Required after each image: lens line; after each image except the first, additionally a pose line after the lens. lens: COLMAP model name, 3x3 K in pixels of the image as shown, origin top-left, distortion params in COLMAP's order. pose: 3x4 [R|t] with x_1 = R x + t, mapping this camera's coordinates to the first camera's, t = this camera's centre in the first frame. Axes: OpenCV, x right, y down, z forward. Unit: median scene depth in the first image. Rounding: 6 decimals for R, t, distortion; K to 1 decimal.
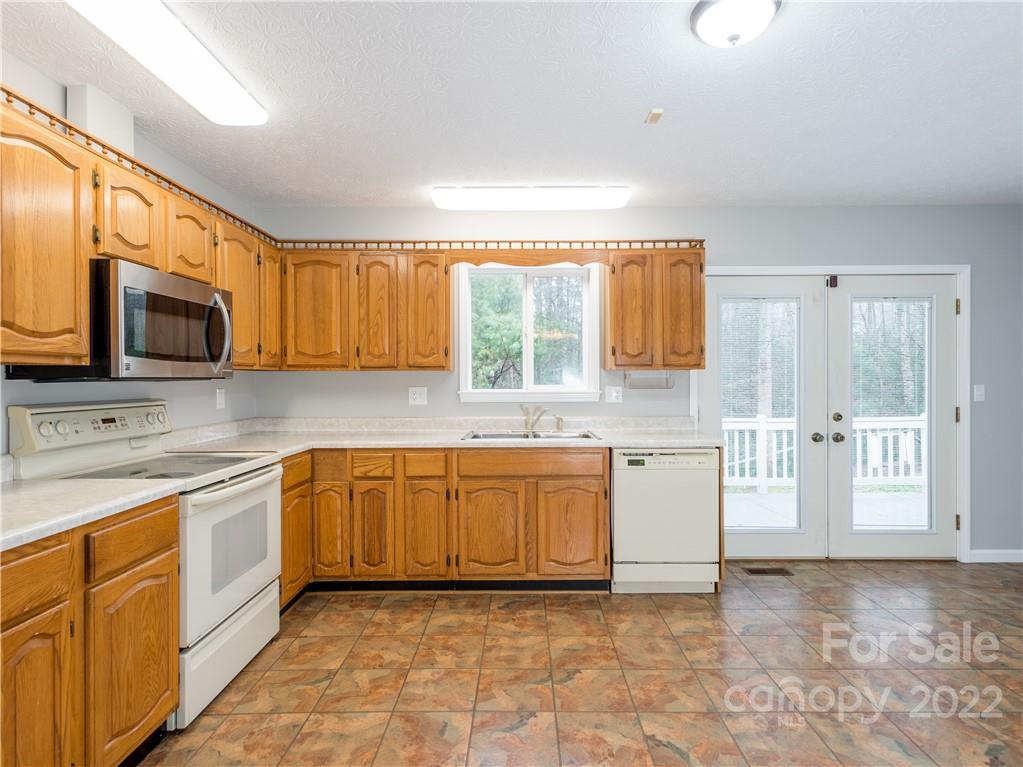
lens RADIAL K [[550.5, 0, 508.3], [0, 550.5, 380.4], [0, 0, 1]] dist [0.017672, -0.000982]
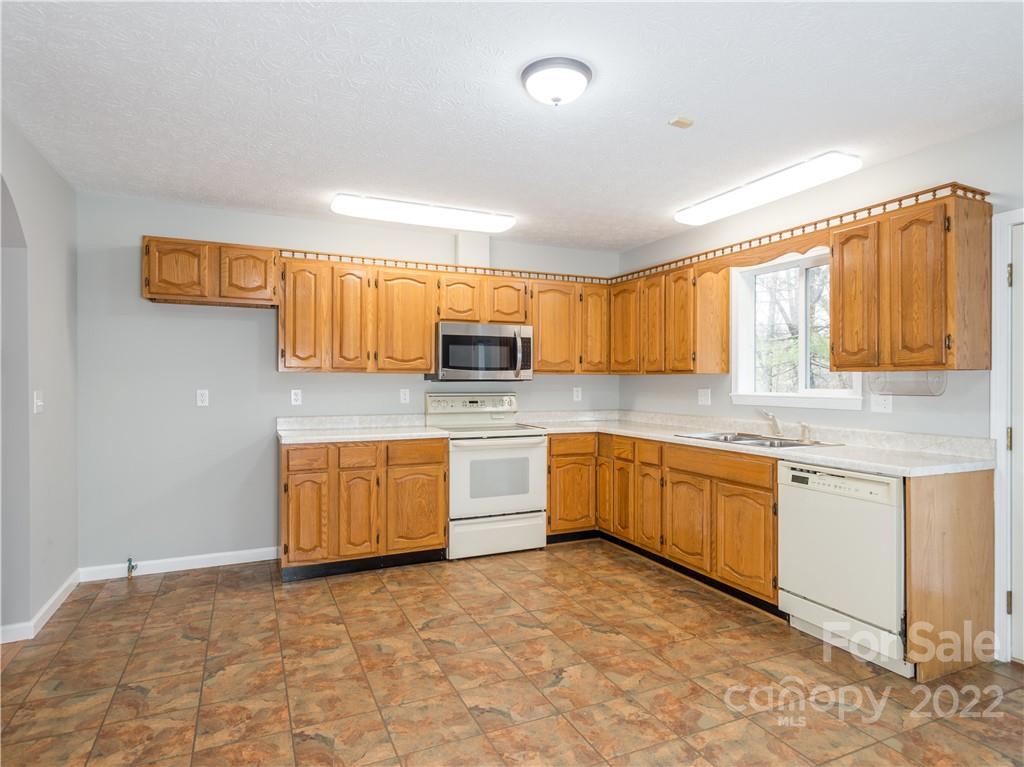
lens RADIAL K [[560.3, 0, 518.1], [0, 560.3, 381.2], [0, 0, 1]] dist [0.020996, 0.000838]
pose [[0.446611, 0.004622, -0.894716, 0.814379], [-0.006861, 0.999975, 0.001741, -0.002815], [0.894702, 0.005361, 0.446632, 0.211783]]
